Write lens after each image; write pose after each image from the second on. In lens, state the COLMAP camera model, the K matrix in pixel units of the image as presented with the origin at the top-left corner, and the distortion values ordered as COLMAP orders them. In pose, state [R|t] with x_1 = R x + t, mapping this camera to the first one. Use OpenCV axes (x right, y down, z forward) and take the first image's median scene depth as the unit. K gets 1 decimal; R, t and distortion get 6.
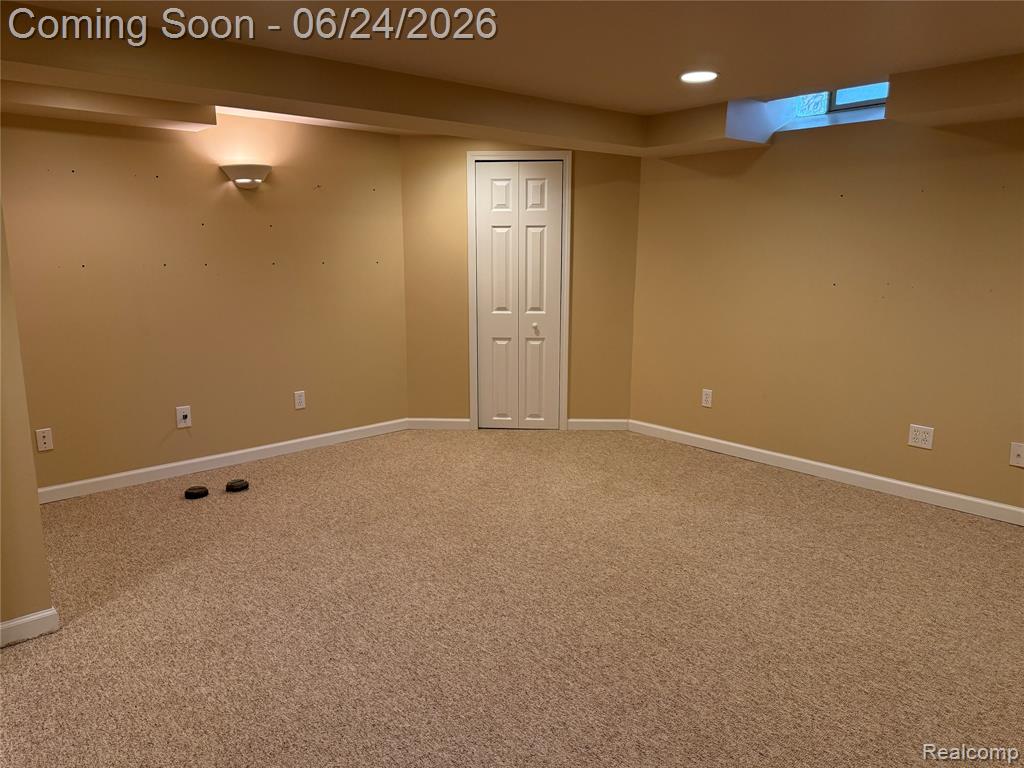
lens RADIAL K [[708.1, 0, 515.2], [0, 708.1, 382.1], [0, 0, 1]] dist [0.130259, -0.202169]
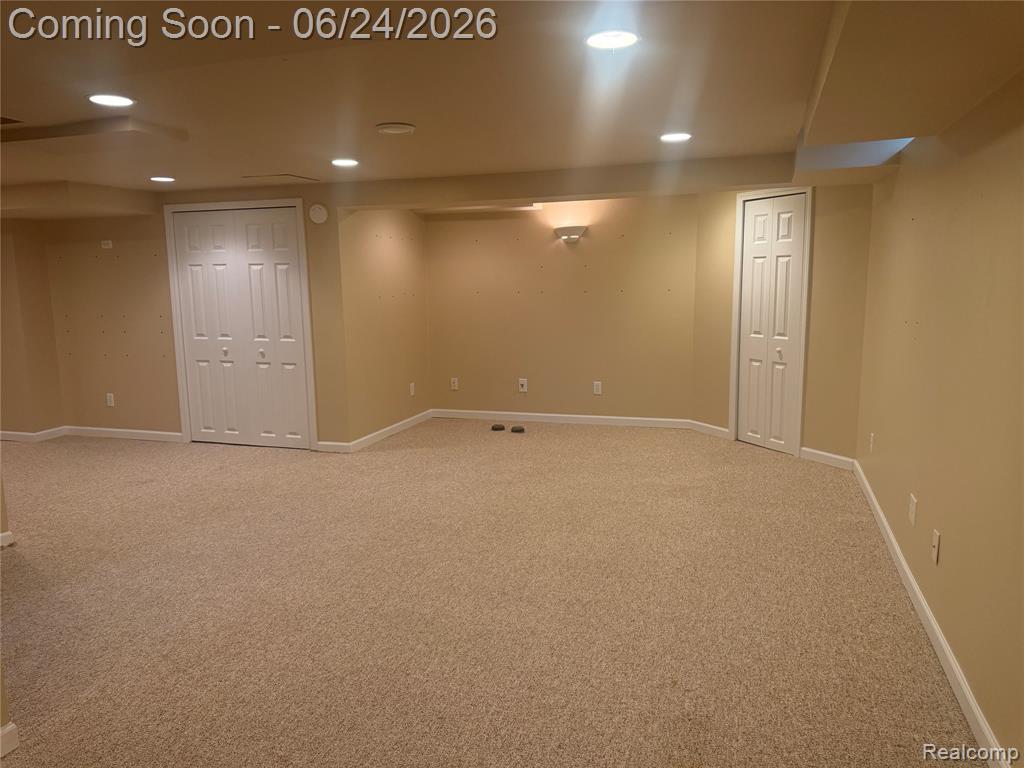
lens RADIAL K [[728.7, 0, 521.3], [0, 728.7, 383.7], [0, 0, 1]] dist [0.057127, -0.079902]
pose [[0.499879, 0.117720, -0.858058, 0.788248], [-0.143334, 0.988303, 0.052087, -0.034142], [0.854152, 0.096952, 0.510905, 0.135985]]
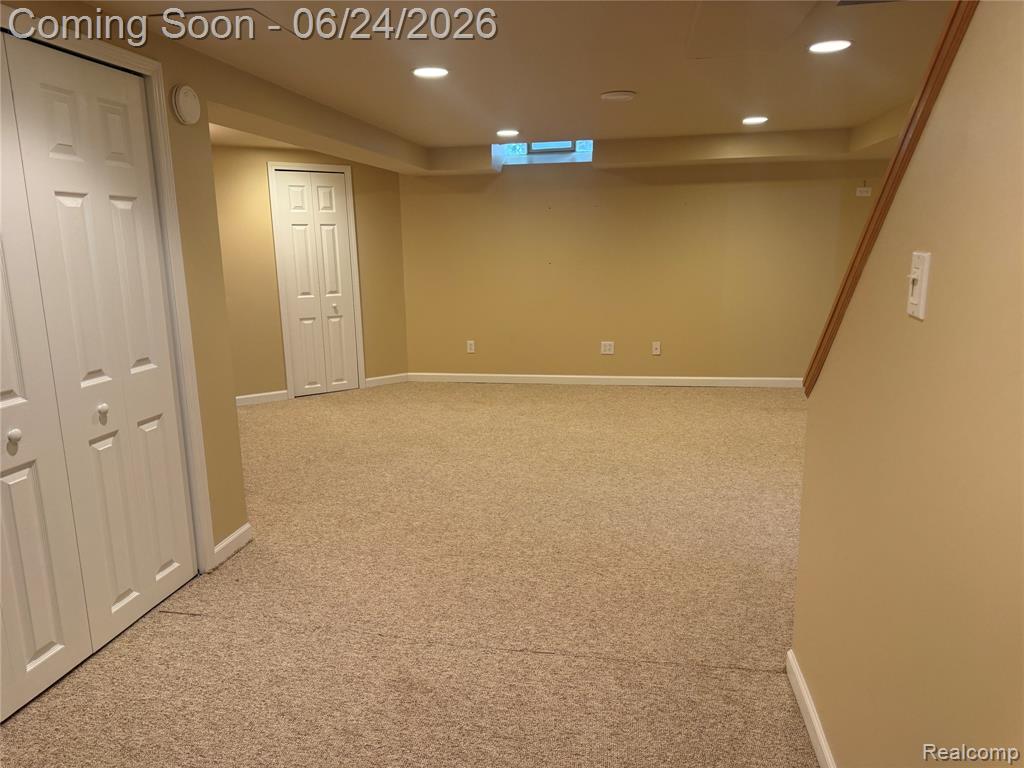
lens RADIAL K [[708.1, 0, 515.2], [0, 708.1, 382.1], [0, 0, 1]] dist [0.130259, -0.202169]
pose [[0.780863, -0.136586, 0.609588, -0.512784], [0.132605, 0.989808, 0.051915, 0.029270], [-0.610467, 0.040296, 0.791016, -0.168077]]
